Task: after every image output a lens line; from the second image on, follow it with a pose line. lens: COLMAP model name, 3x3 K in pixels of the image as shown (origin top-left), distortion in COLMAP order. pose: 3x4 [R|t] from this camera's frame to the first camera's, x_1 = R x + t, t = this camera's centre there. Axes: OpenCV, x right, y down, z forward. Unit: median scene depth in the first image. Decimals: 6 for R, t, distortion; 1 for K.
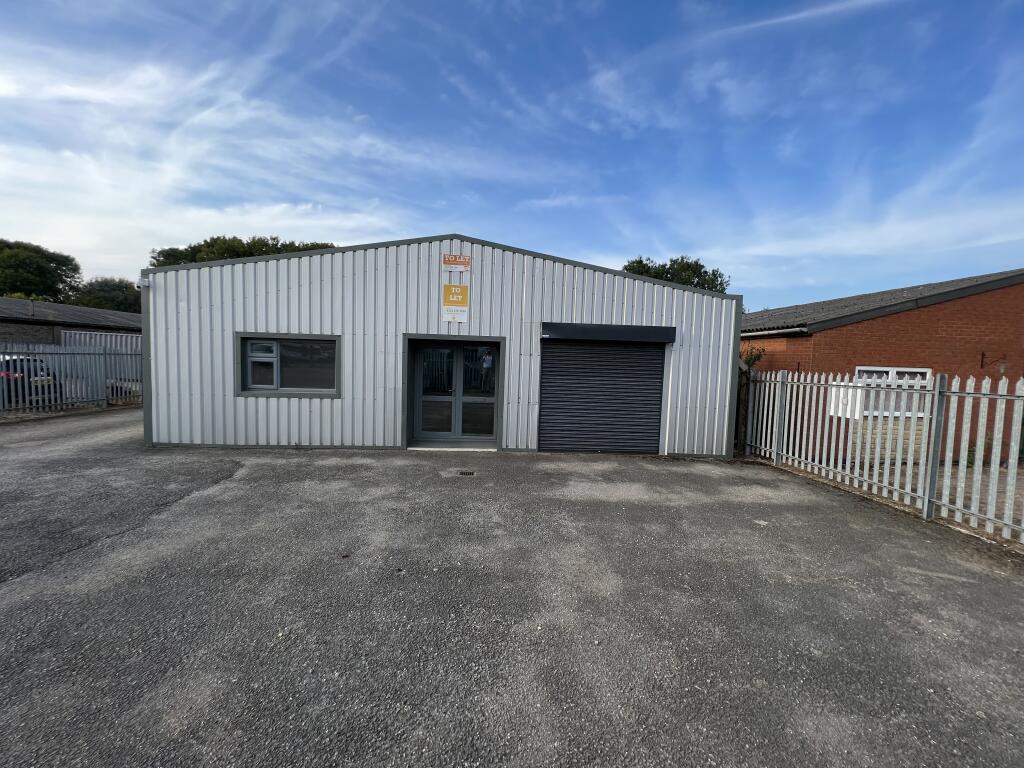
lens RADIAL K [[407.8, 0, 508.3], [0, 407.8, 382.2], [0, 0, 1]] dist [-0.003735, 0.001013]
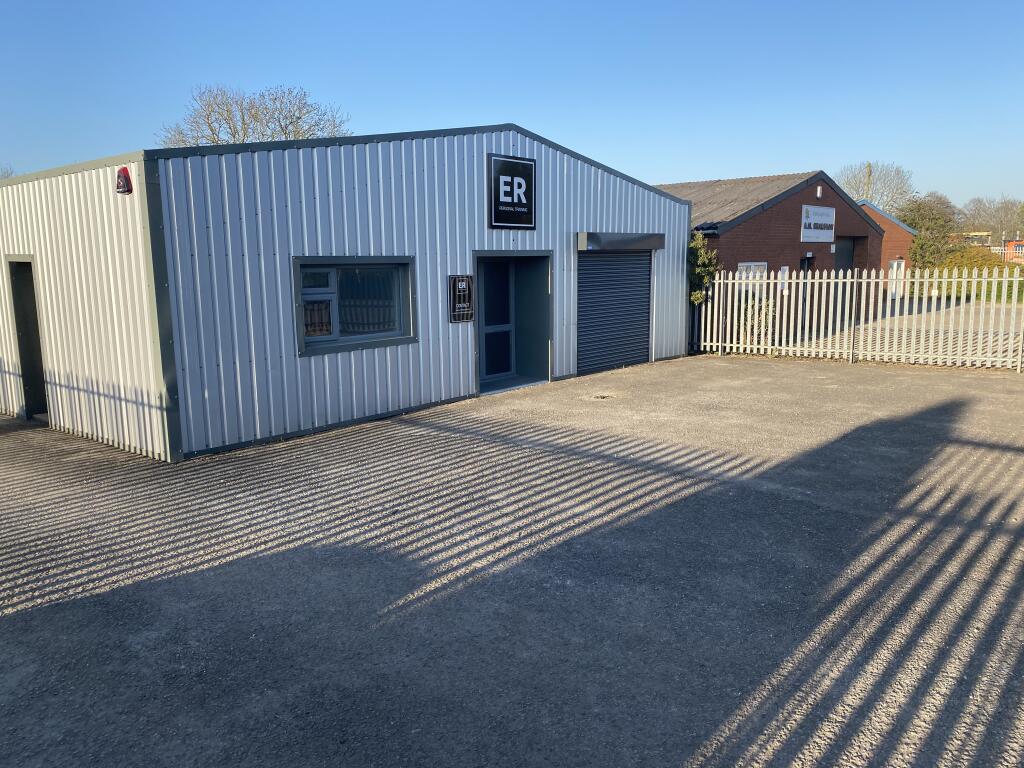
lens RADIAL K [[774.3, 0, 512.0], [0, 774.3, 383.1], [0, 0, 1]] dist [0.039864, 0.000231]
pose [[0.704568, -0.153846, 0.692759, -1.284755], [0.081200, 0.987283, 0.136669, -0.064974], [-0.704976, -0.040041, 0.708100, -0.124748]]
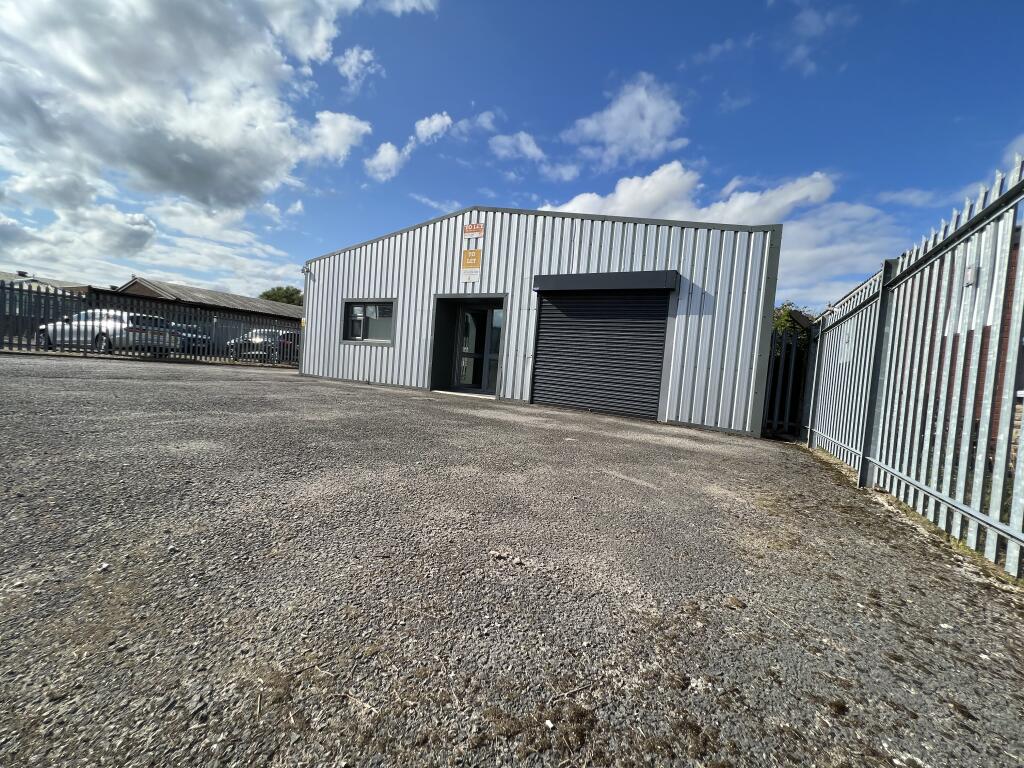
lens RADIAL K [[407.8, 0, 510.8], [0, 407.8, 383.5], [0, 0, 1]] dist [-0.003735, 0.001013]
pose [[0.849477, 0.059288, -0.524284, 0.589957], [-0.085008, 0.996064, -0.025095, 0.156398], [0.520732, 0.065886, 0.851174, 0.104795]]
